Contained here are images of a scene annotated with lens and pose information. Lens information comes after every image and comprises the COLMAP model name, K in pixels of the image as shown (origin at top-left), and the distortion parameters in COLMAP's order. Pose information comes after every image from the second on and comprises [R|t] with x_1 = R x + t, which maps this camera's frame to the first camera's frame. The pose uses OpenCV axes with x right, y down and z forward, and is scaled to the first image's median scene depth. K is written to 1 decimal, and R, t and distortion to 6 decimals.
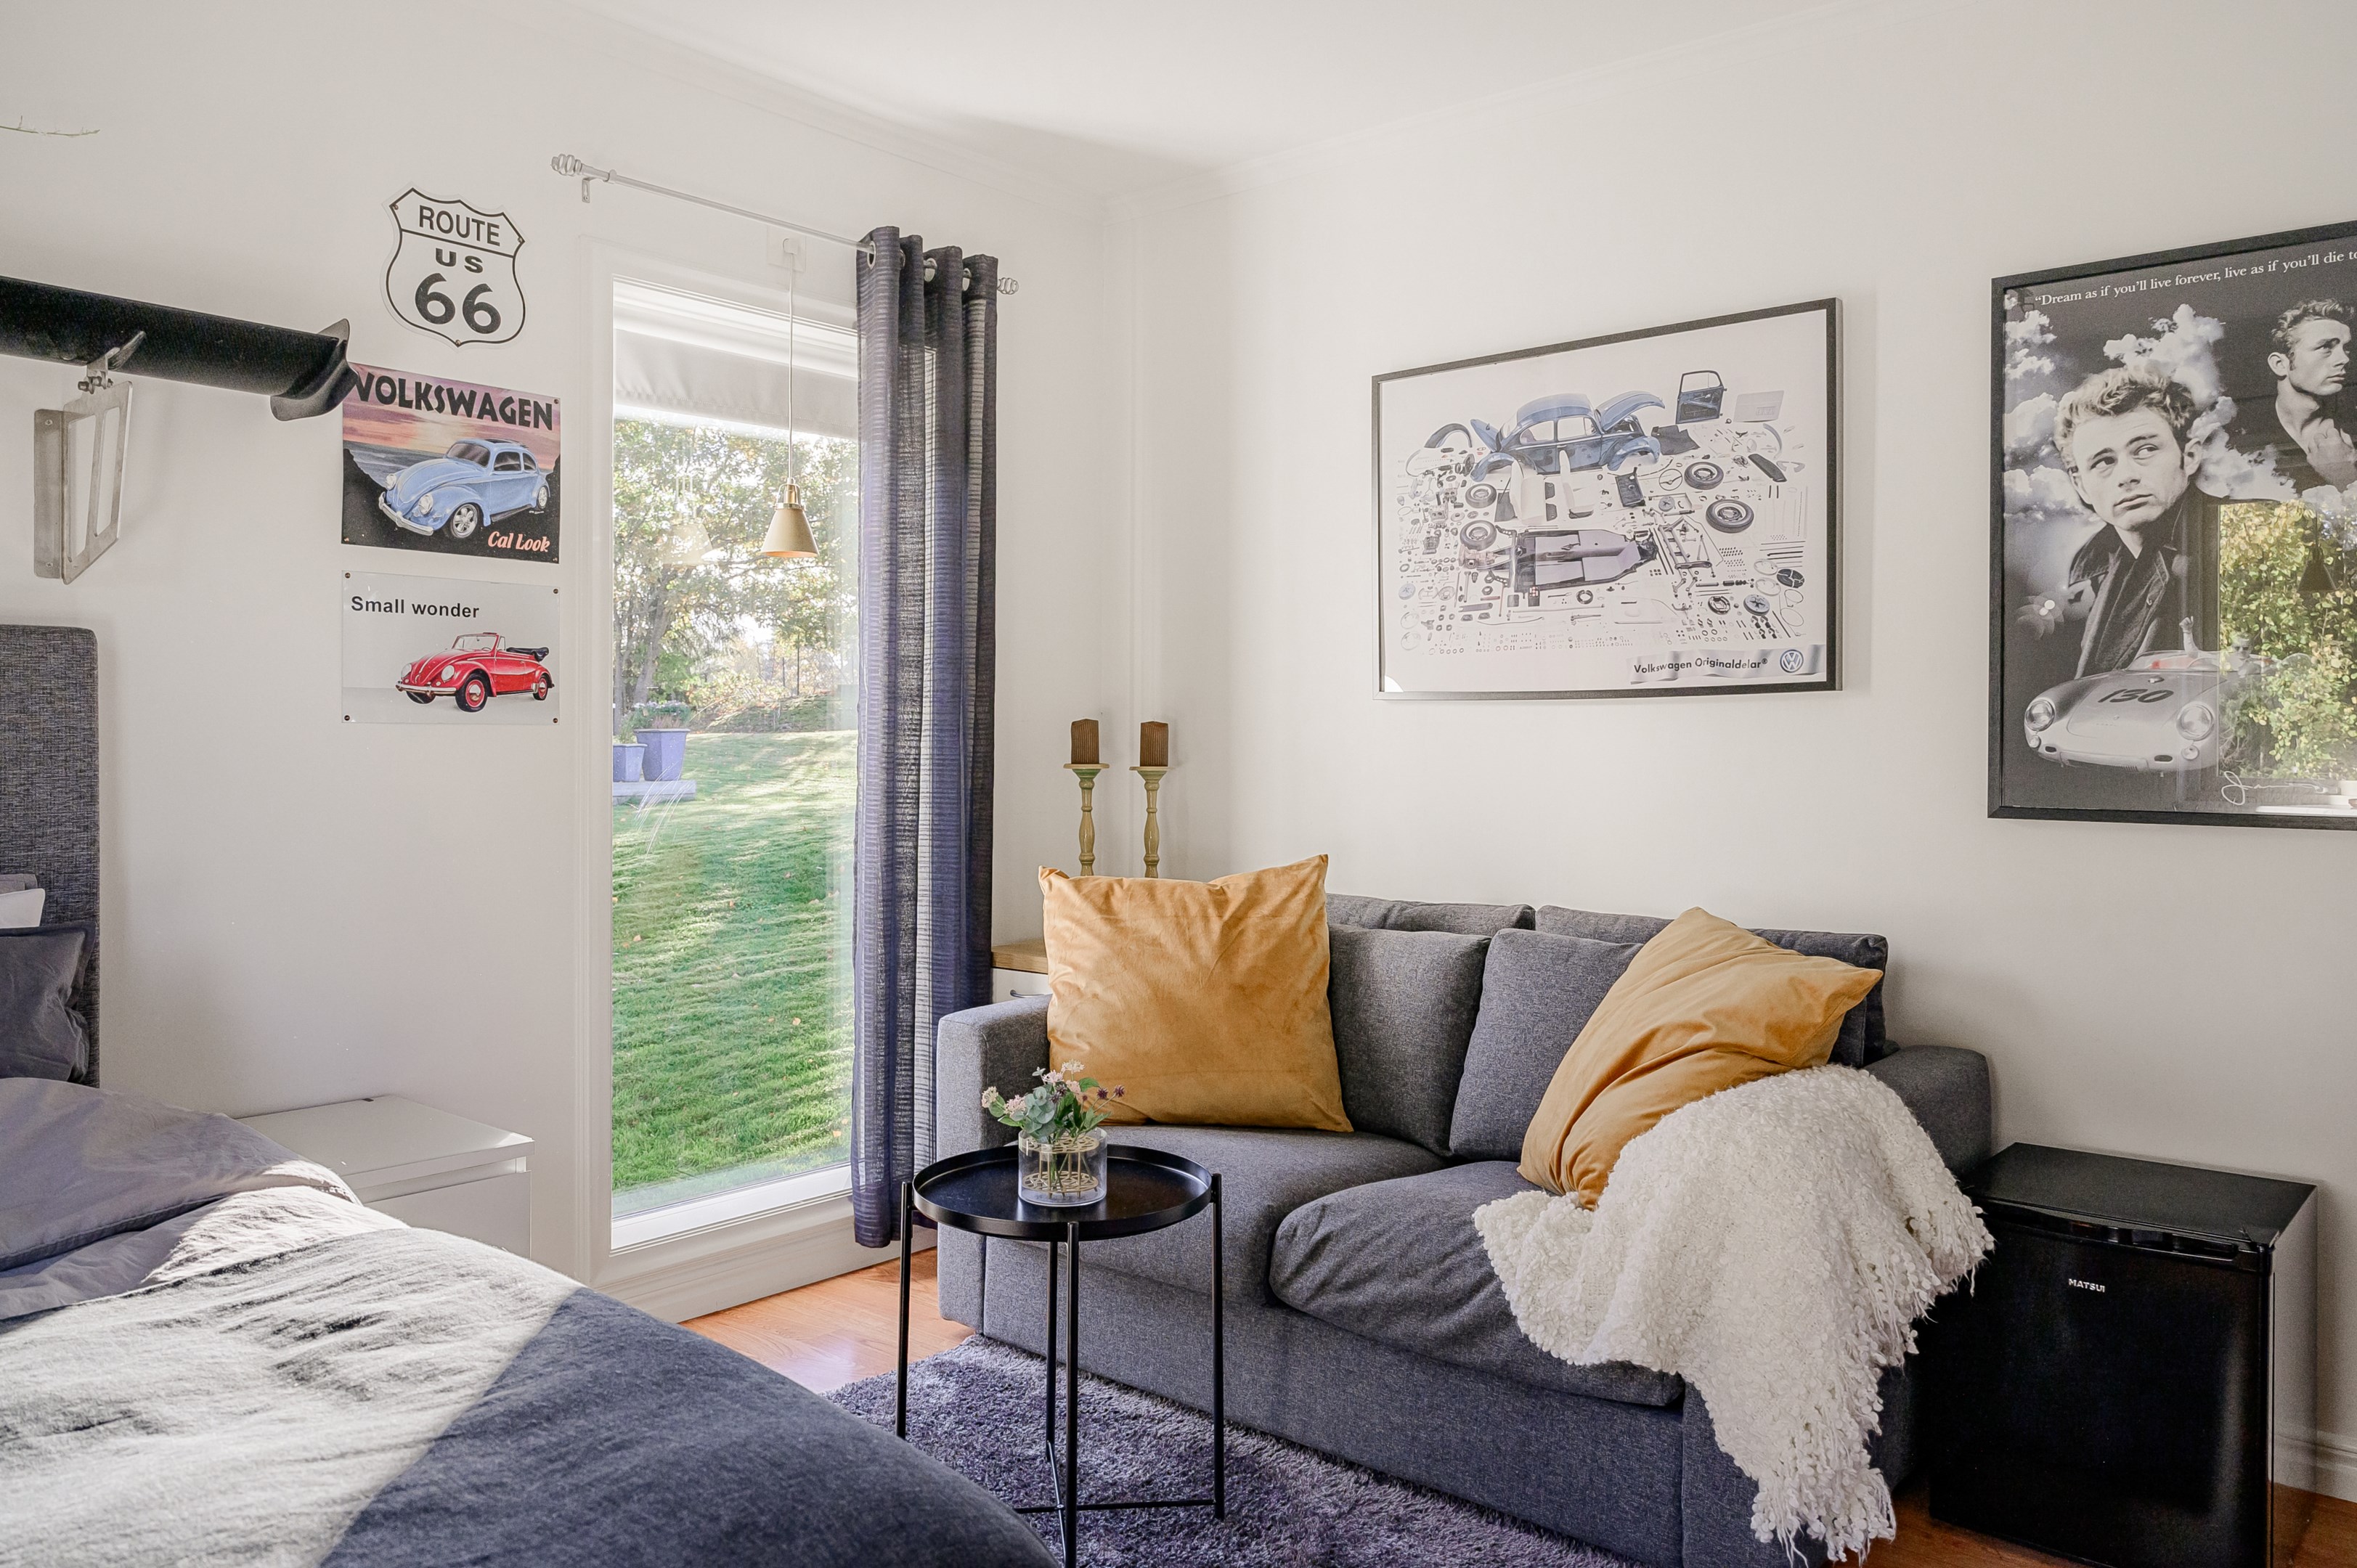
lens RADIAL K [[1705.8, 0, 1179.6], [0, 1705.8, 776.5], [0, 0, 1]] dist [0.000147, -0.000134]
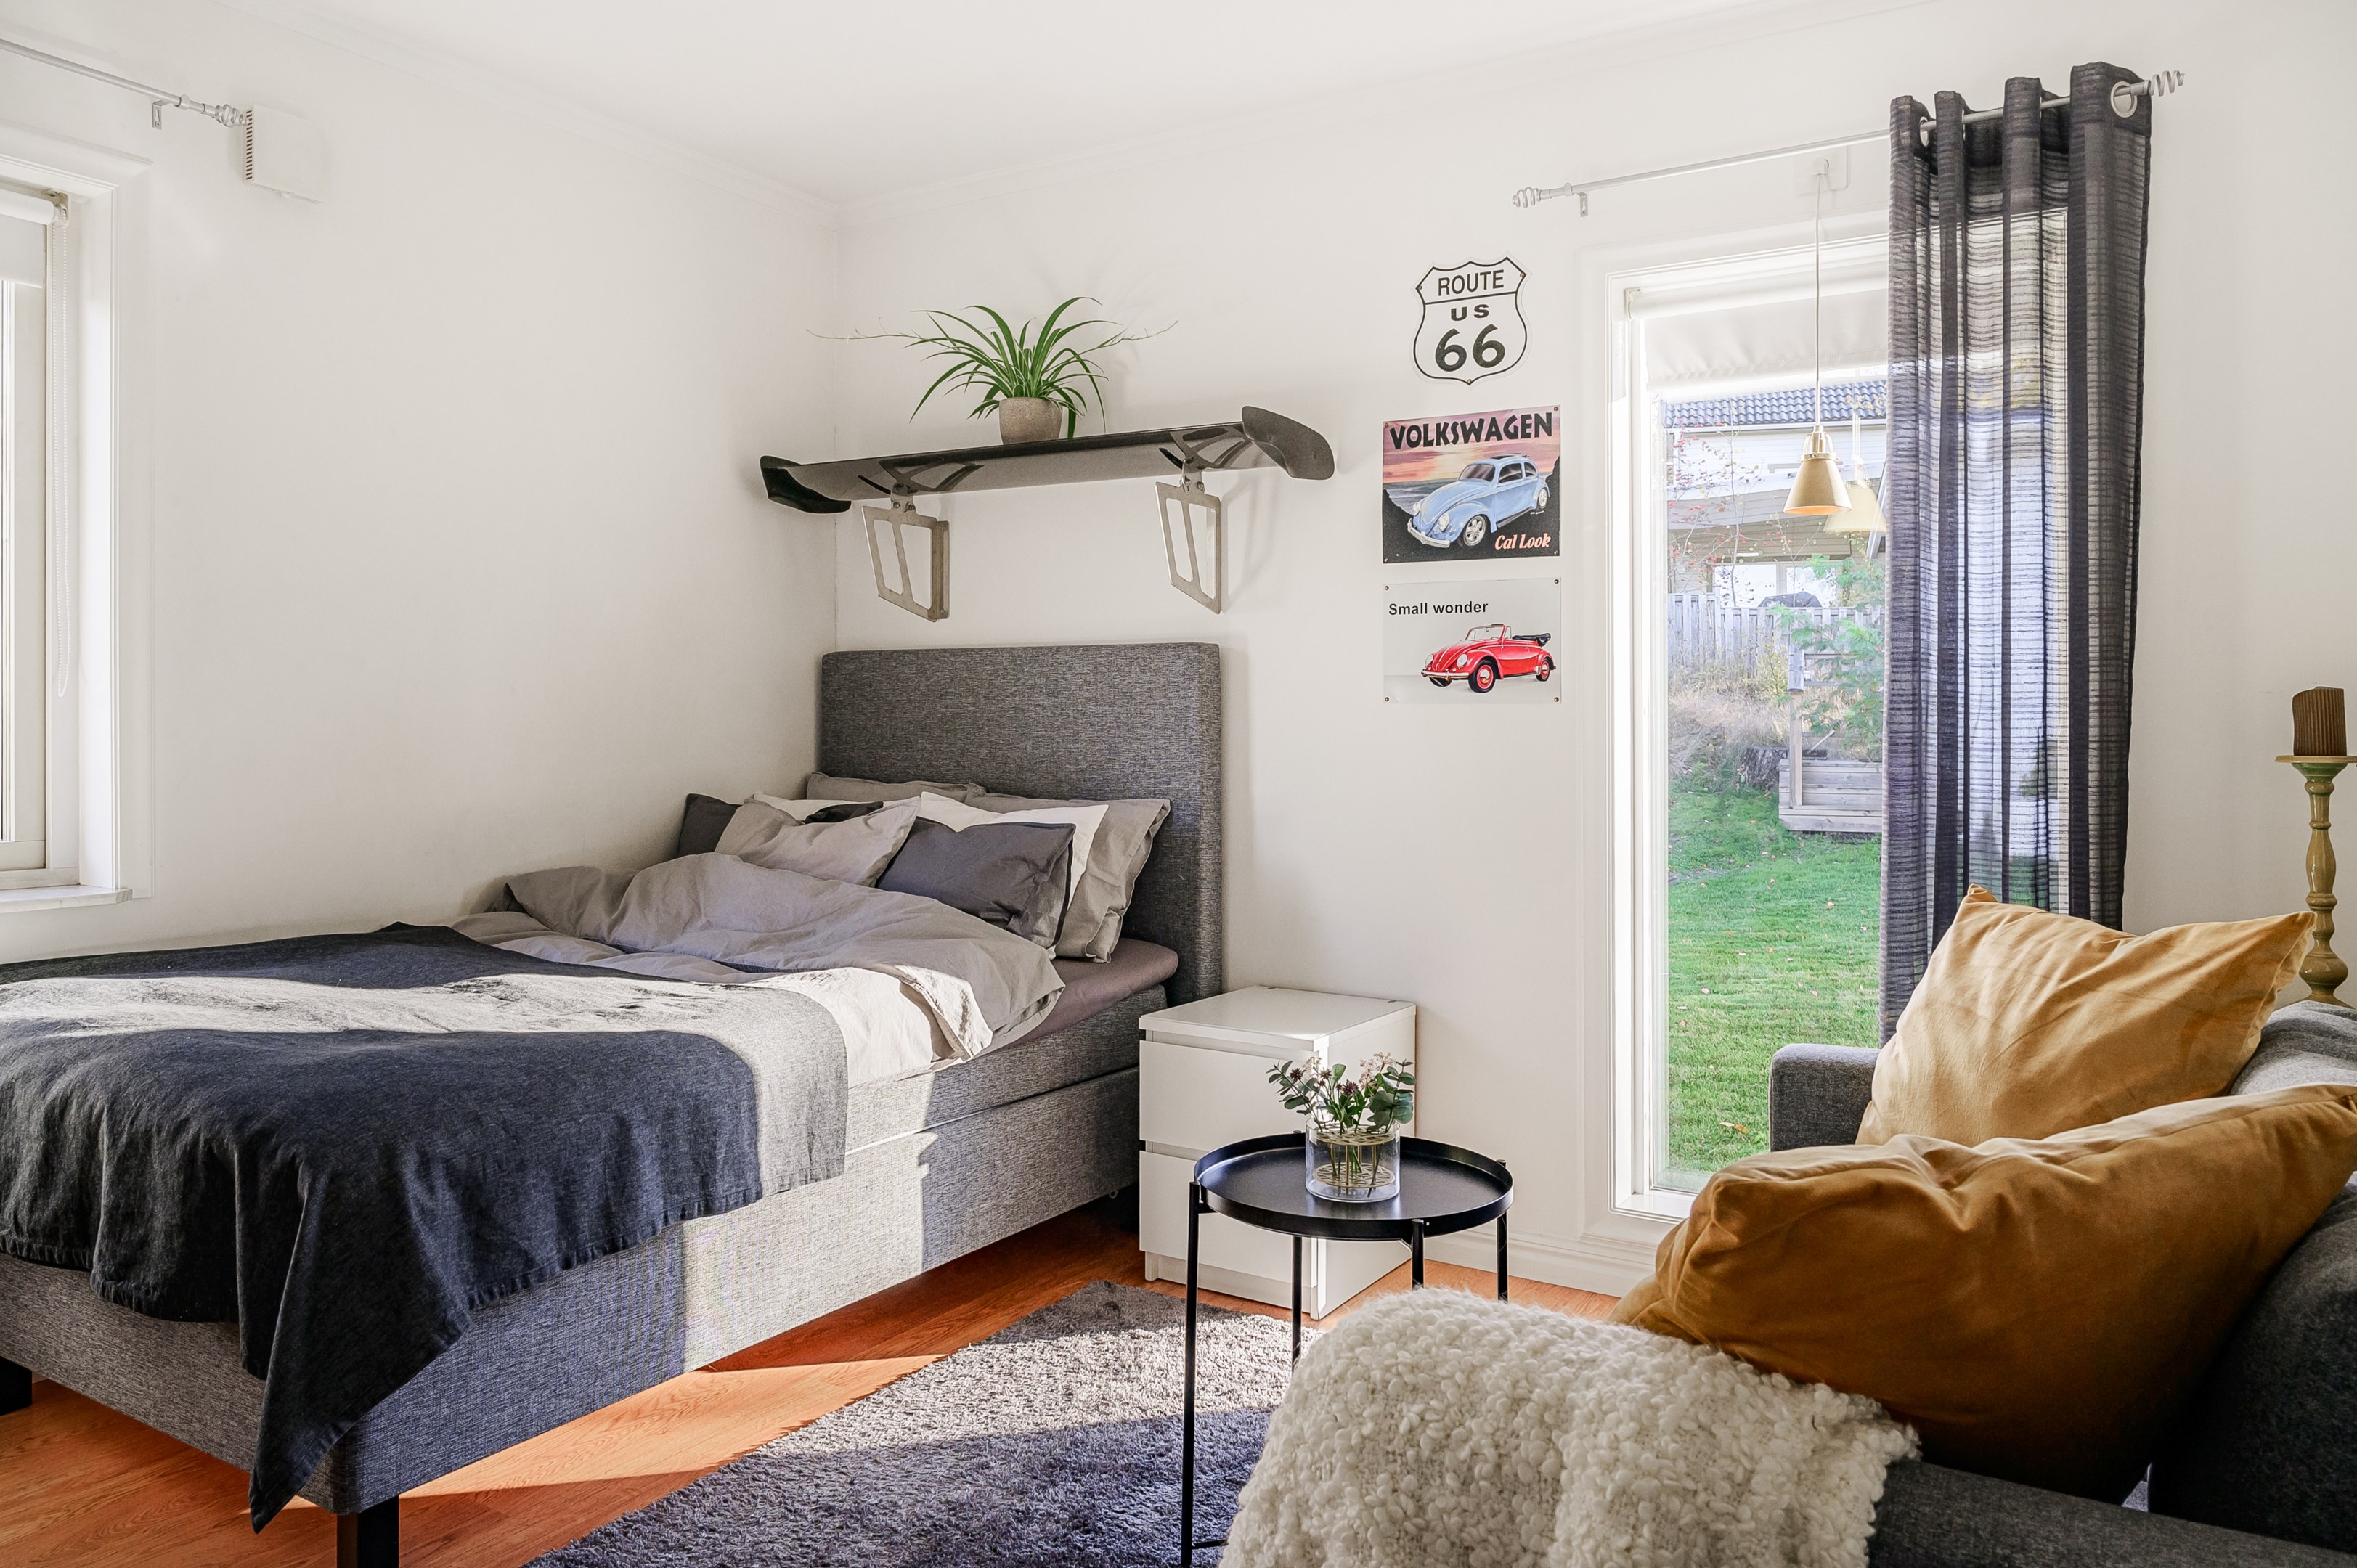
lens RADIAL K [[1602.2, 0, 1180.2], [0, 1602.2, 768.1], [0, 0, 1]] dist [0.001283, 0.001066]
pose [[0.139284, 0.017747, -0.990094, 0.651435], [-0.036260, 0.999260, 0.012810, 0.007180], [0.989588, 0.034116, 0.139824, 0.648908]]
